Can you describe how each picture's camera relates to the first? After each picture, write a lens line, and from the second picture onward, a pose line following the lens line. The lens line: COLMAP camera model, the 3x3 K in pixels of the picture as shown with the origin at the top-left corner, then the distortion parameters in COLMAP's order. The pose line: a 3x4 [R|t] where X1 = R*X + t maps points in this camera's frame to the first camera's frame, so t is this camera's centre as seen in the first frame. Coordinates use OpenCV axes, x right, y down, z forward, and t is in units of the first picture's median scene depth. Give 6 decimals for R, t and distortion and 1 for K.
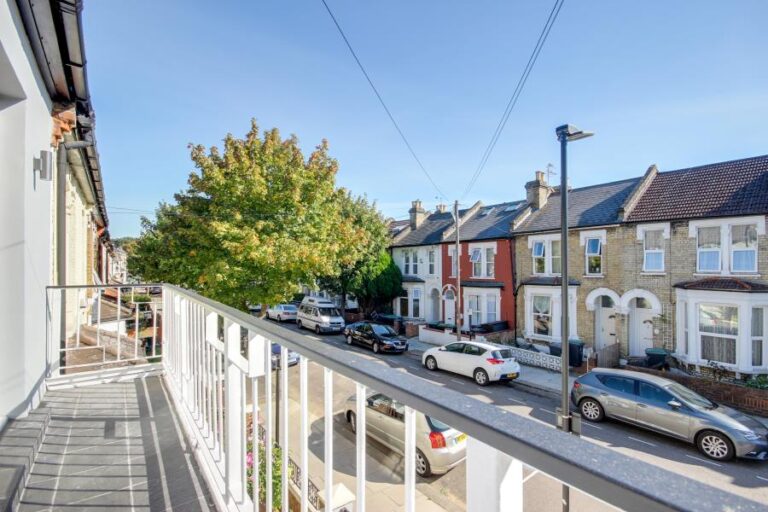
lens RADIAL K [[358.8, 0, 381.4], [0, 358.8, 257.9], [0, 0, 1]] dist [-0.011355, -0.002434]
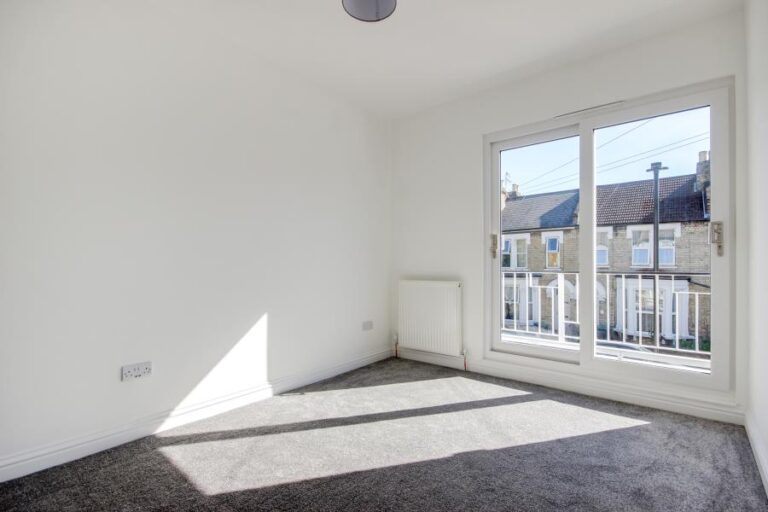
lens RADIAL K [[358.8, 0, 386.6], [0, 358.8, 261.8], [0, 0, 1]] dist [-0.011355, -0.002434]
pose [[0.972456, -0.000665, 0.233087, -0.260278], [-0.003578, 0.999835, 0.017783, 0.007128], [-0.233060, -0.018128, 0.972293, -0.054589]]
